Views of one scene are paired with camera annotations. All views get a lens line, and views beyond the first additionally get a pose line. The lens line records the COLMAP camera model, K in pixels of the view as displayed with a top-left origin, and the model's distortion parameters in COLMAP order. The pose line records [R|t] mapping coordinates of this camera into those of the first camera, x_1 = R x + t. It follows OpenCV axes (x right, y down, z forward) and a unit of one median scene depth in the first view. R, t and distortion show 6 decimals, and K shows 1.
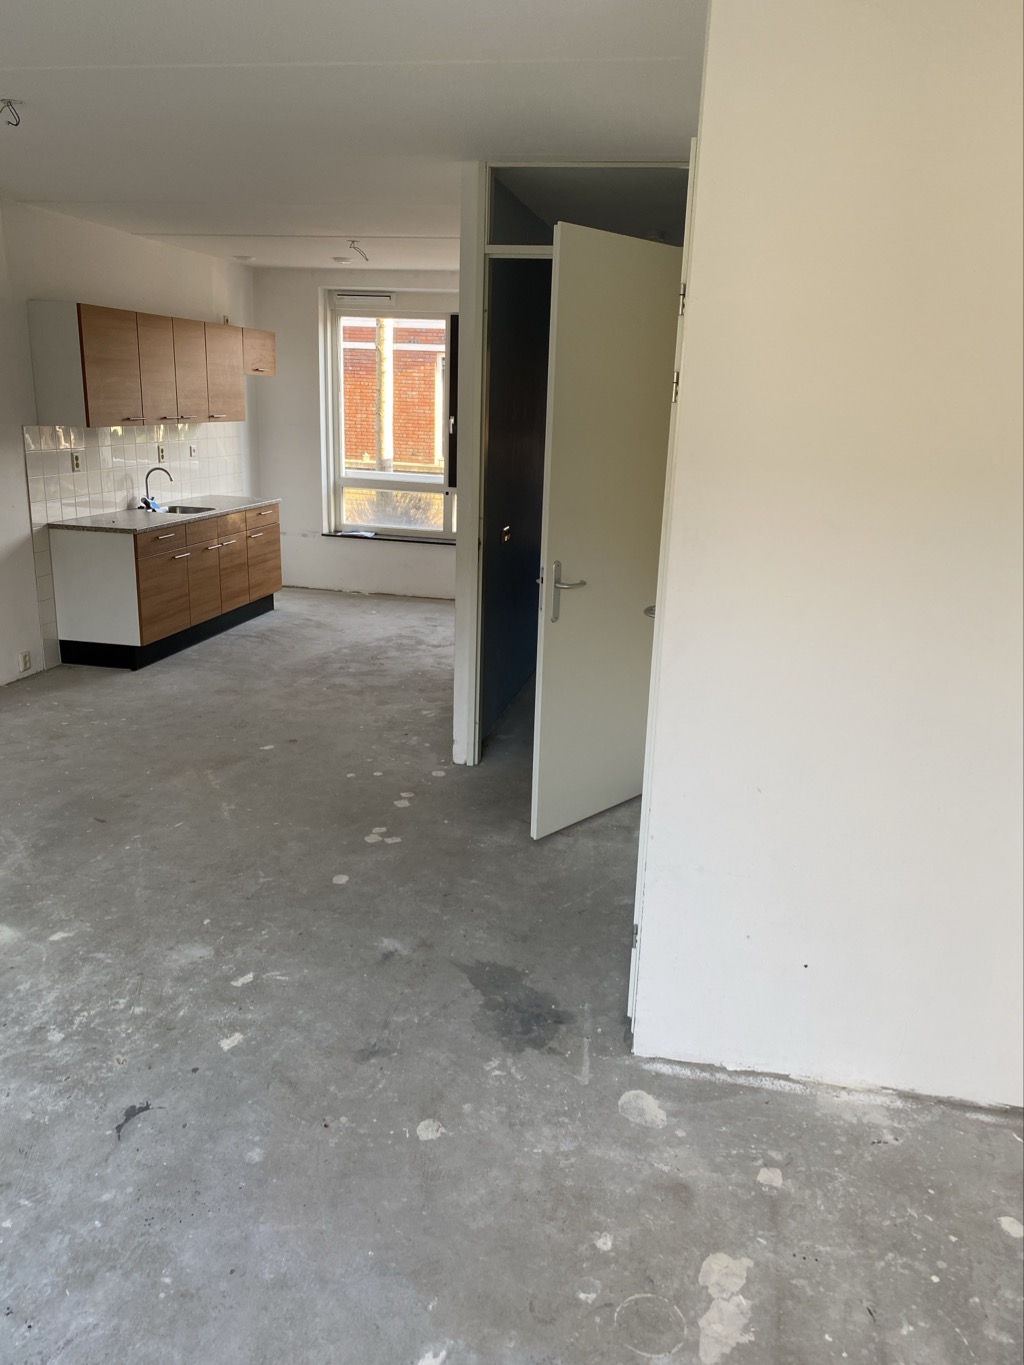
lens RADIAL K [[1045.0, 0, 510.9], [0, 1045.0, 690.5], [0, 0, 1]] dist [0.047643, -0.056252]
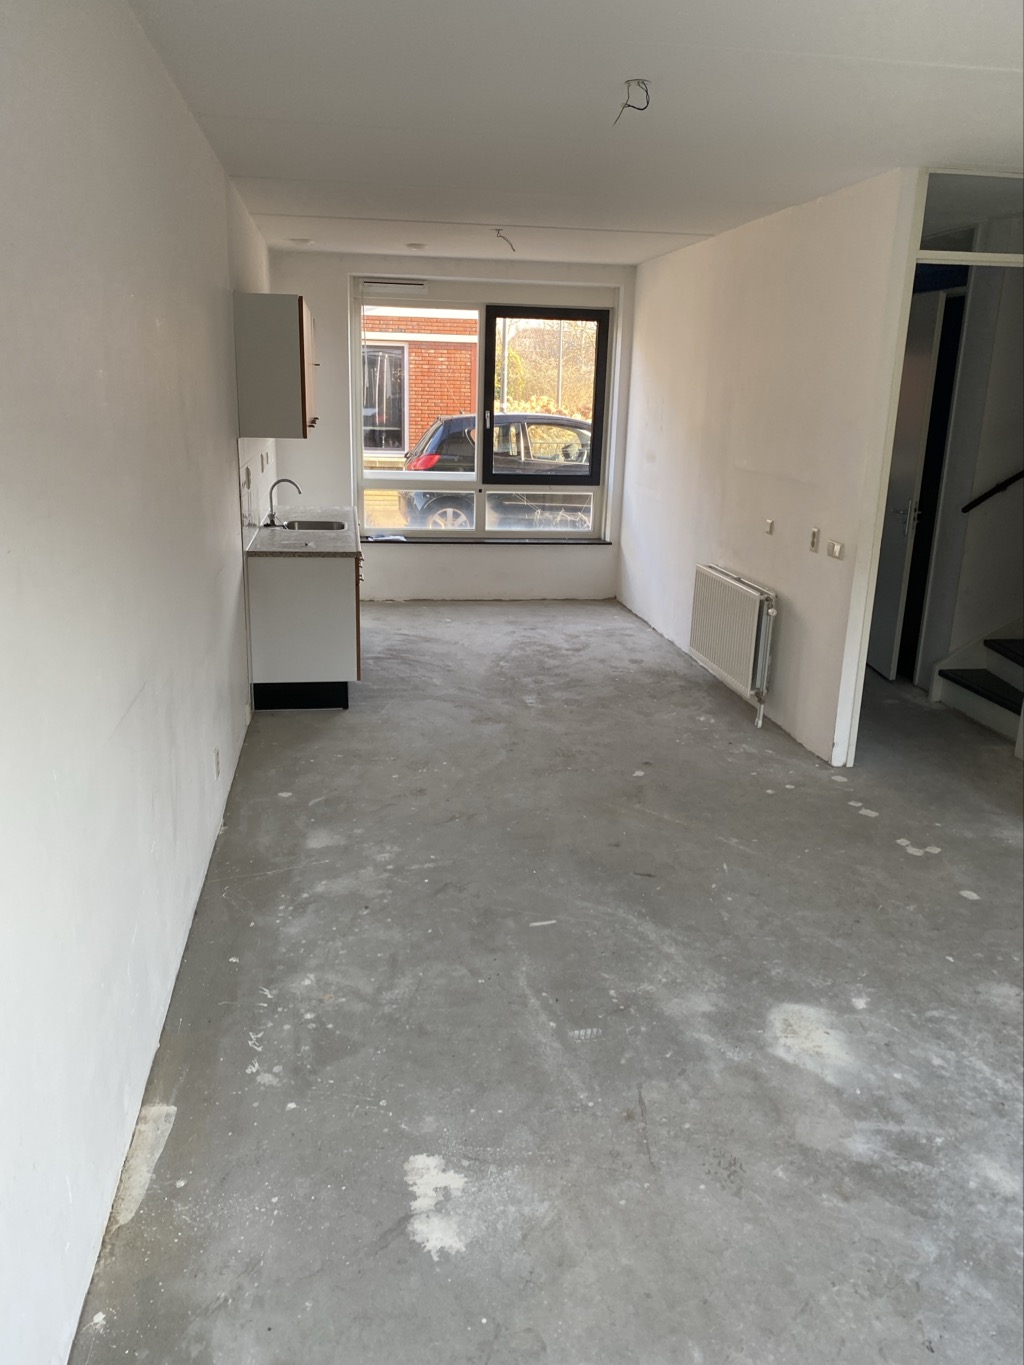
lens RADIAL K [[1045.0, 0, 496.0], [0, 1045.0, 684.9], [0, 0, 1]] dist [0.047643, -0.056252]
pose [[0.946277, -0.102355, 0.306729, -0.520818], [0.097768, 0.994747, 0.030327, -0.055050], [-0.308222, 0.001291, 0.951314, 0.114360]]
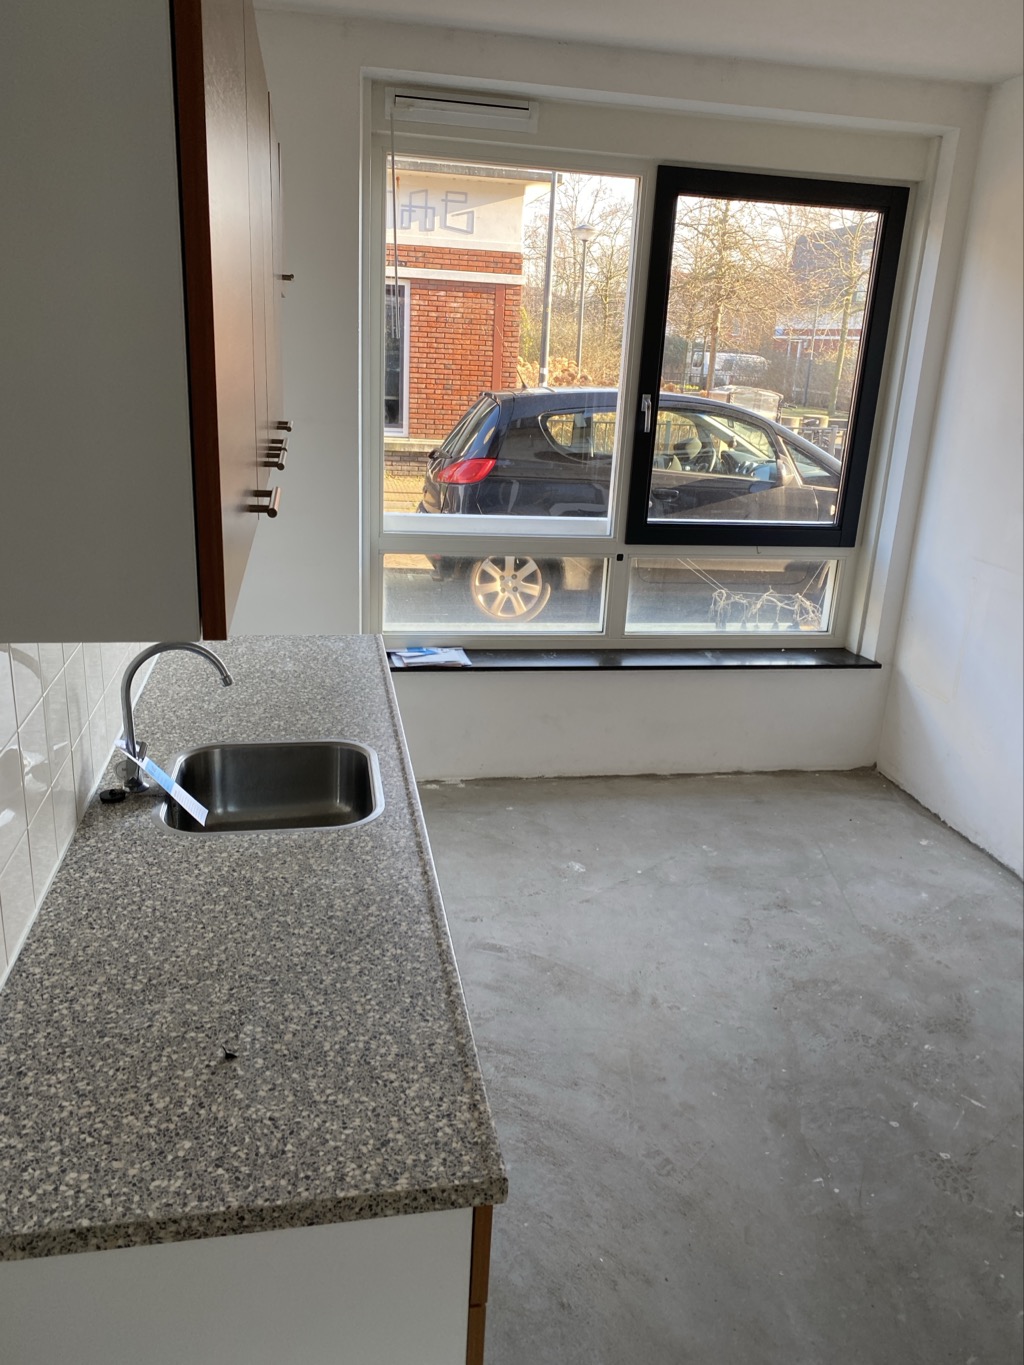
lens RADIAL K [[1045.0, 0, 512.5], [0, 1045.0, 676.7], [0, 0, 1]] dist [0.047643, -0.056252]
pose [[0.931861, -0.100303, 0.348675, -0.398534], [0.083375, 0.994508, 0.063263, -0.243050], [-0.353105, -0.029881, 0.935106, 0.828002]]
